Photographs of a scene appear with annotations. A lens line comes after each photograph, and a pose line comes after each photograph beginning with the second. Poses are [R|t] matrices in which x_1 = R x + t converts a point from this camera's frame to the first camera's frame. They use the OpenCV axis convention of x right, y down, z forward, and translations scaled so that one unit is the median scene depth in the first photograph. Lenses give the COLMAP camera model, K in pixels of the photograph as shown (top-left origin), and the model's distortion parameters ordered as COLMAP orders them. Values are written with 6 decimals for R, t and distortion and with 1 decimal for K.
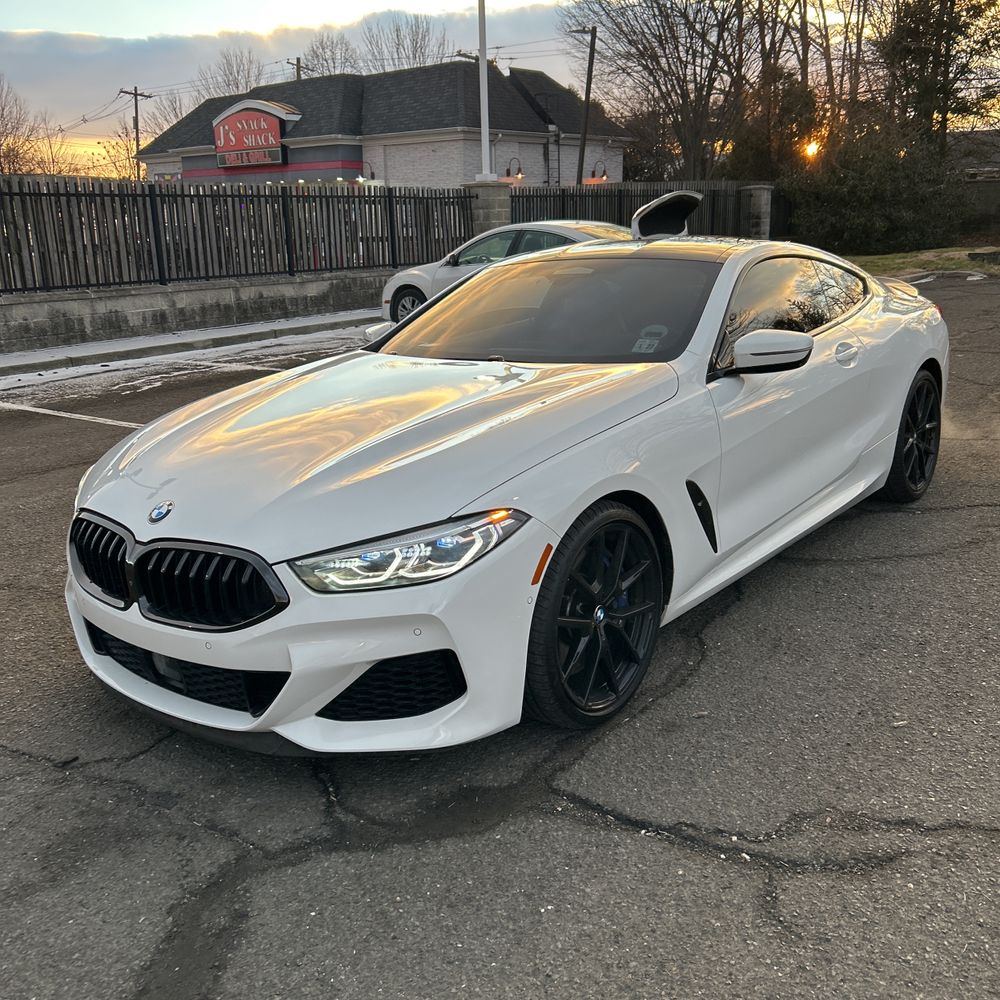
lens RADIAL K [[999.2, 0, 497.1], [0, 999.2, 495.4], [0, 0, 1]] dist [0.022113, -0.022758]
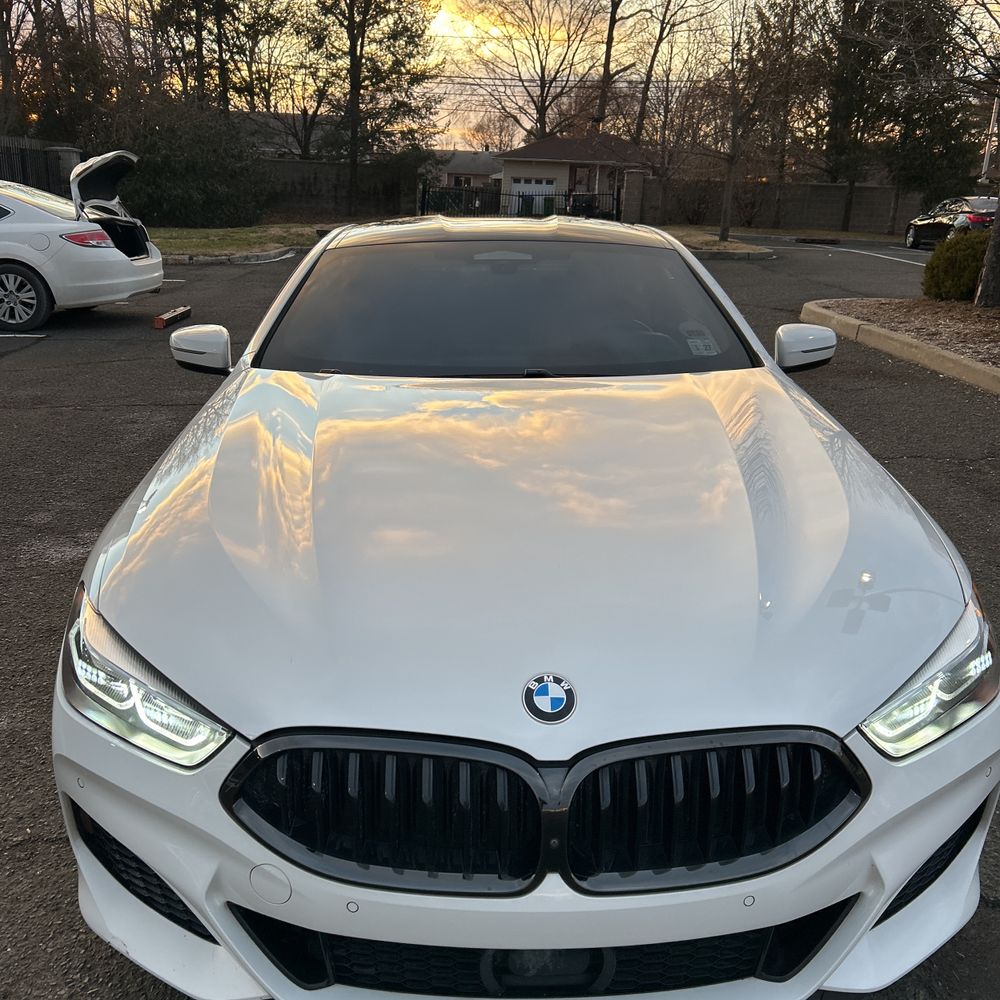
lens RADIAL K [[999.2, 0, 497.1], [0, 999.2, 495.4], [0, 0, 1]] dist [0.022113, -0.022758]
pose [[0.760939, -0.142352, 0.633015, -0.113576], [0.125083, 0.989518, 0.072162, -0.022709], [-0.636652, 0.024269, 0.770769, 0.097051]]
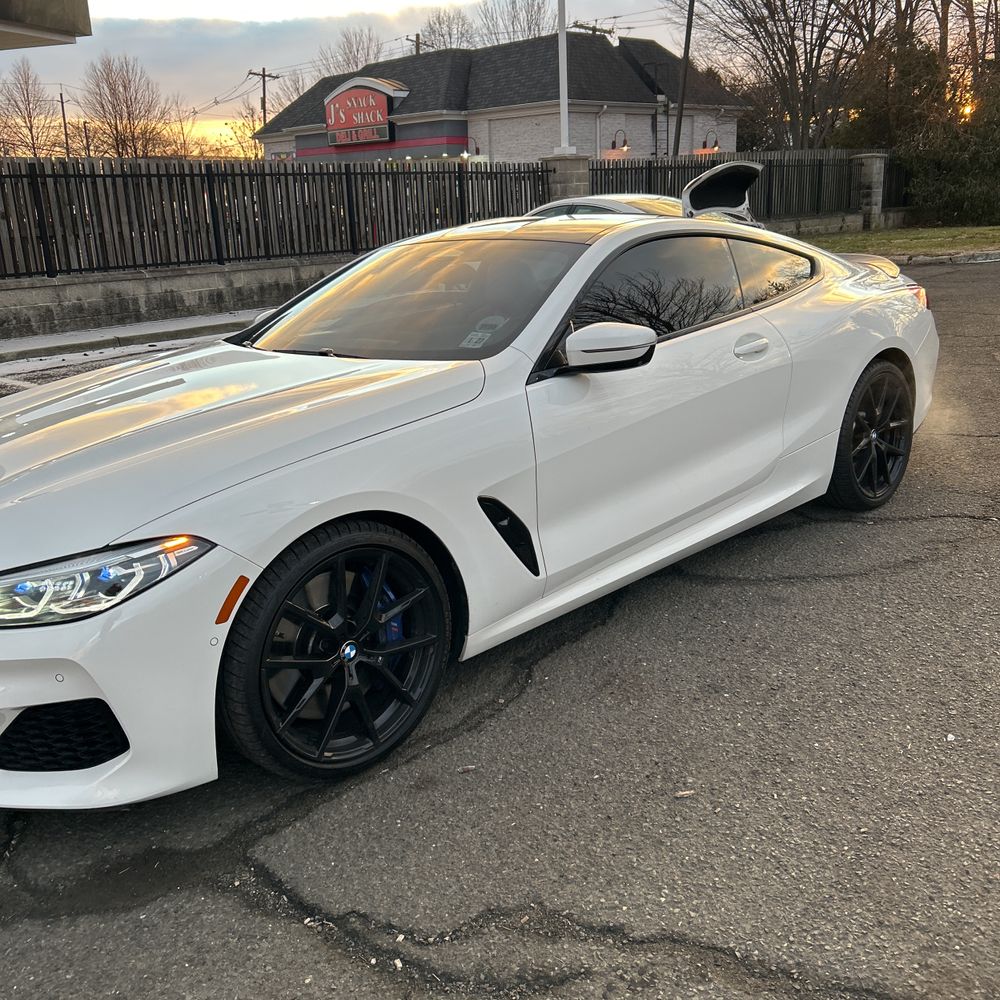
lens RADIAL K [[997.9, 0, 517.9], [0, 997.9, 487.3], [0, 0, 1]] dist [0.016837, -0.001187]
pose [[0.994313, 0.017033, -0.105122, 0.059400], [-0.015266, 0.999729, 0.017587, -0.007389], [0.105393, -0.015882, 0.994304, 0.025862]]
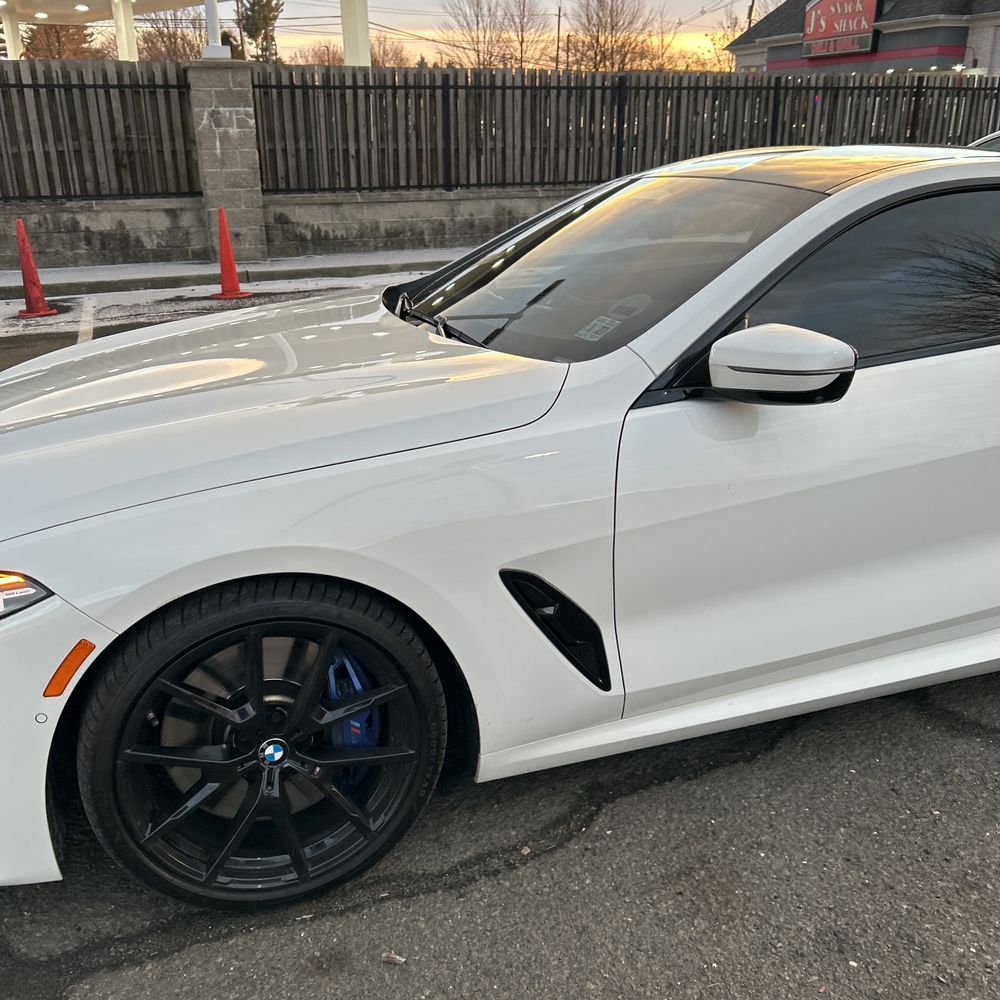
lens RADIAL K [[1008.5, 0, 501.3], [0, 1008.5, 502.4], [0, 0, 1]] dist [0.022351, -0.019773]
pose [[0.844092, 0.199579, -0.497672, 0.089920], [-0.150983, 0.979060, 0.136548, -0.025534], [0.514503, -0.040119, 0.856550, 0.092820]]
